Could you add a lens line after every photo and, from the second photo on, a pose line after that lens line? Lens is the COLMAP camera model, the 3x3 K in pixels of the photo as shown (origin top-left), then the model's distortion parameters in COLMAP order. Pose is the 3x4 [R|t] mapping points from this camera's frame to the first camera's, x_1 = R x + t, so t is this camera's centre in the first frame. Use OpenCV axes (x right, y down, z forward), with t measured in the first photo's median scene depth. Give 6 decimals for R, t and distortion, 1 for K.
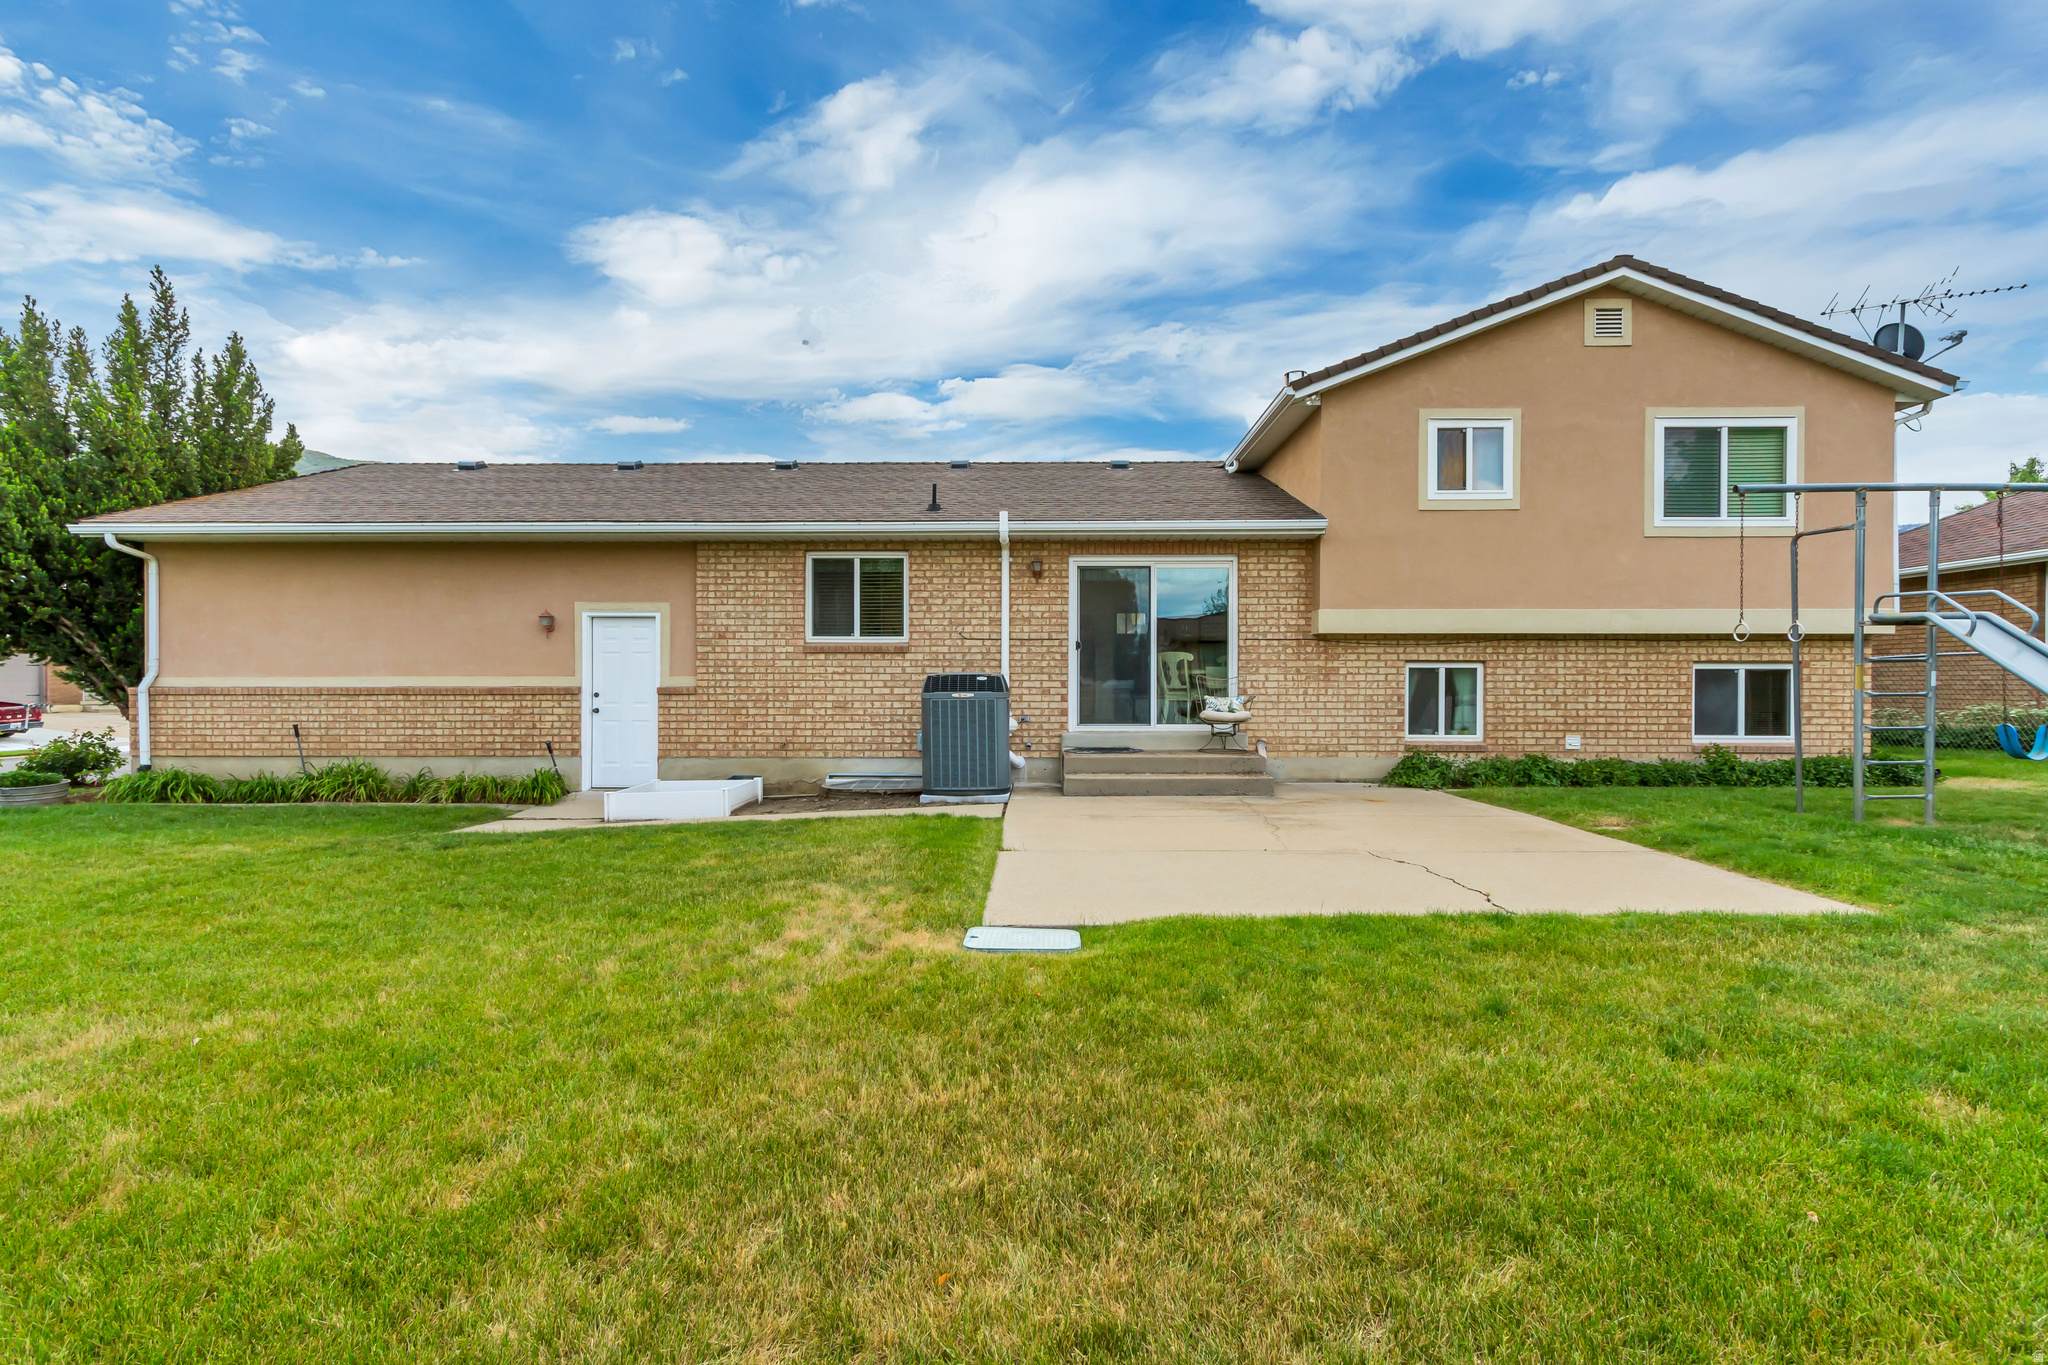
lens RADIAL K [[930.4, 0, 1024.0], [0, 930.4, 682.5], [0, 0, 1]] dist [0.002839, 0.000345]
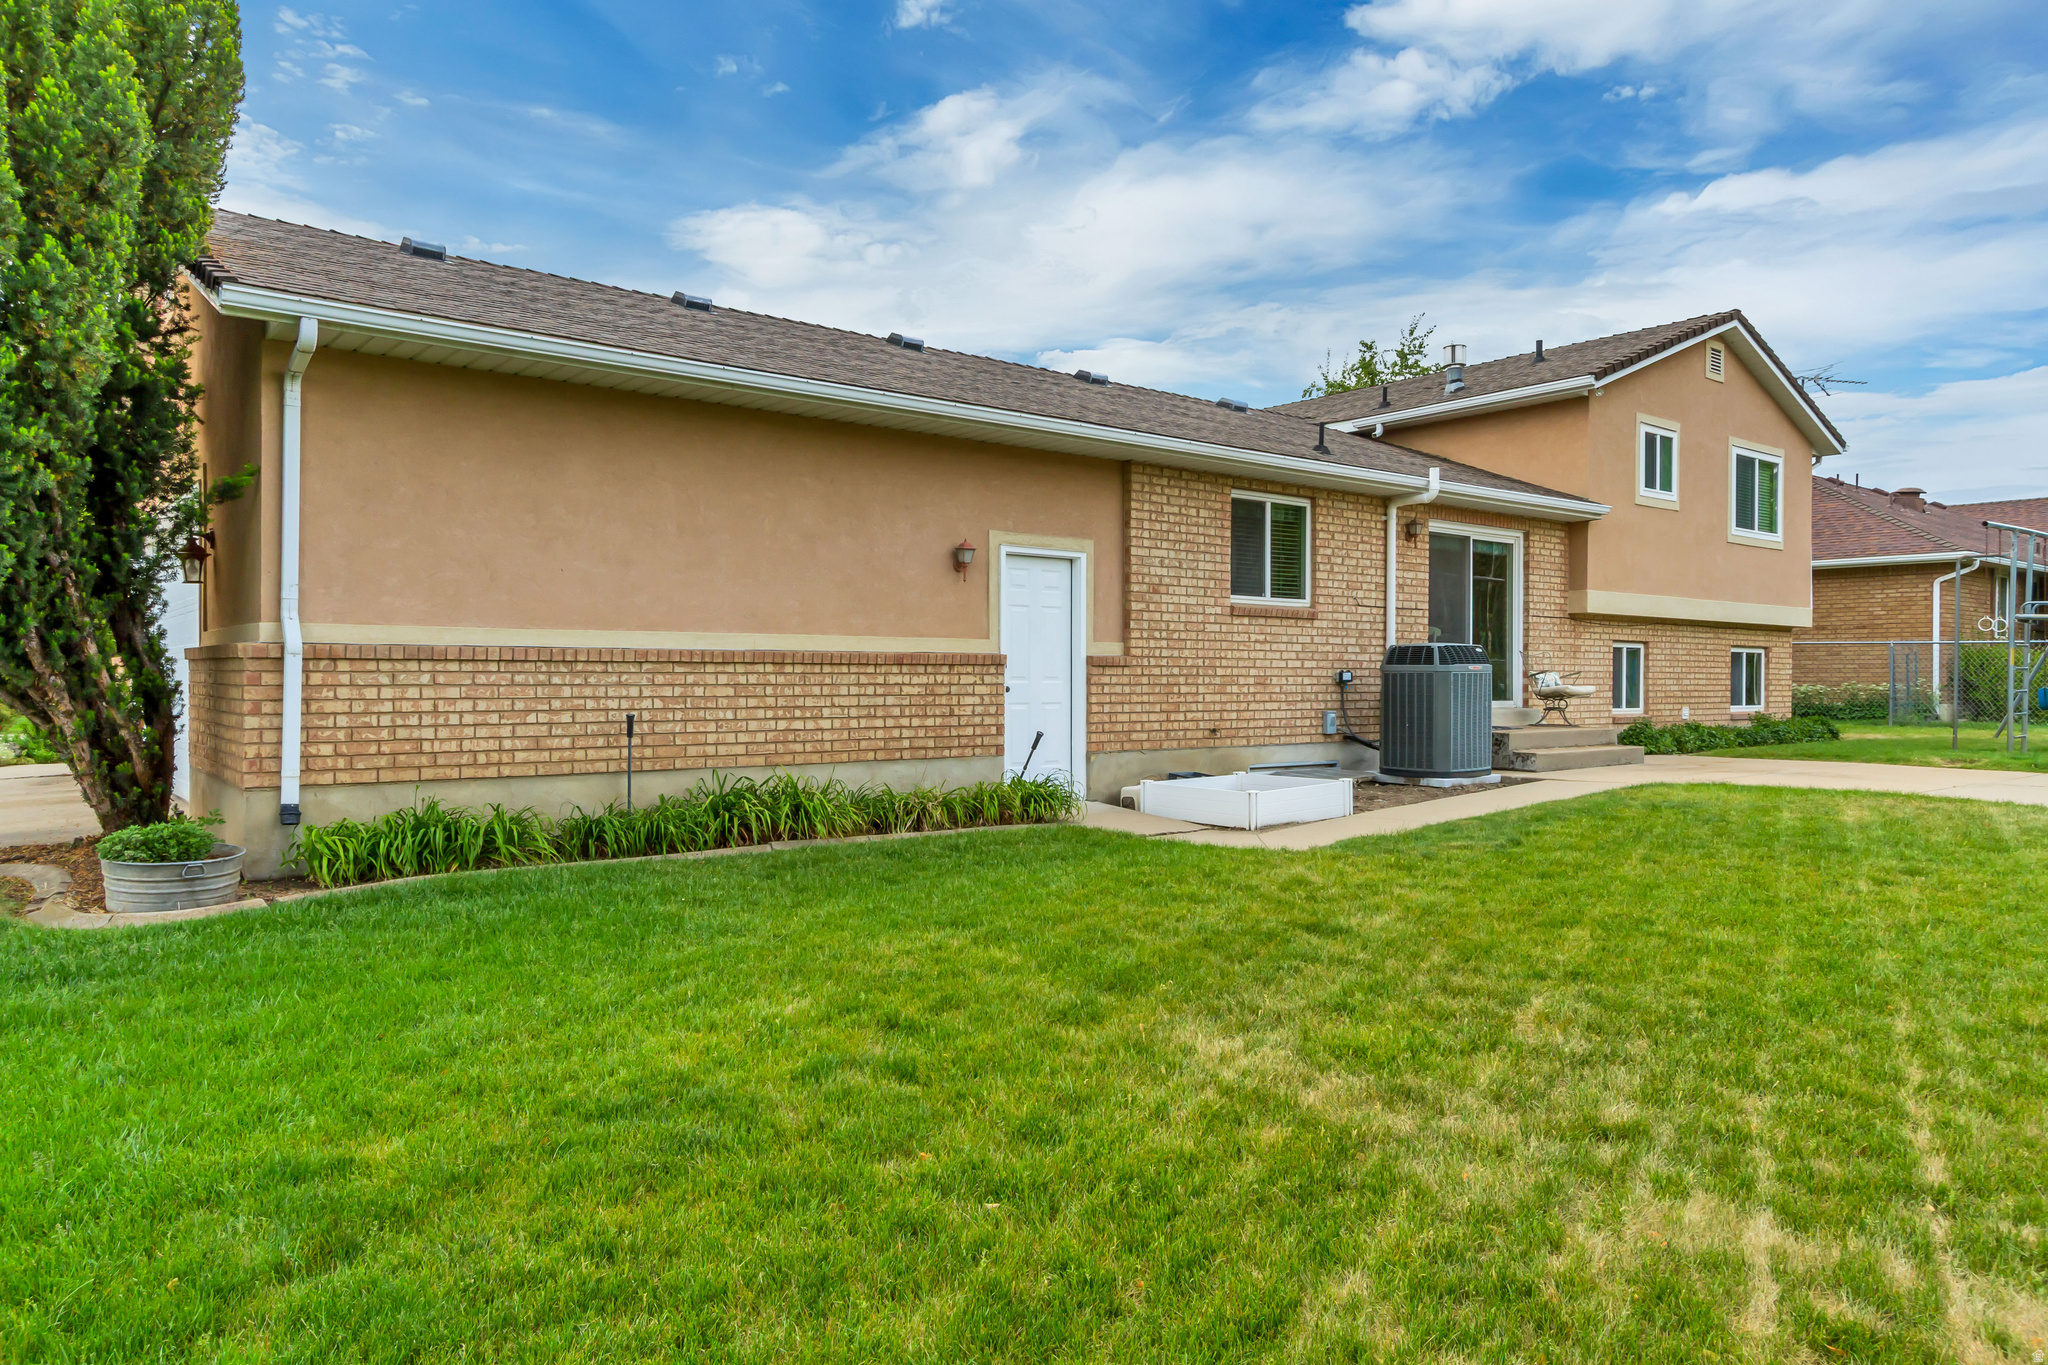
lens RADIAL K [[1366.2, 0, 1024.0], [0, 1366.2, 682.5], [0, 0, 1]] dist [0.001103, 0.000045]
pose [[0.763251, 0.000209, 0.646102, -1.119648], [-0.001192, 0.999999, 0.001085, 0.024359], [-0.646101, -0.001598, 0.763250, 0.220069]]
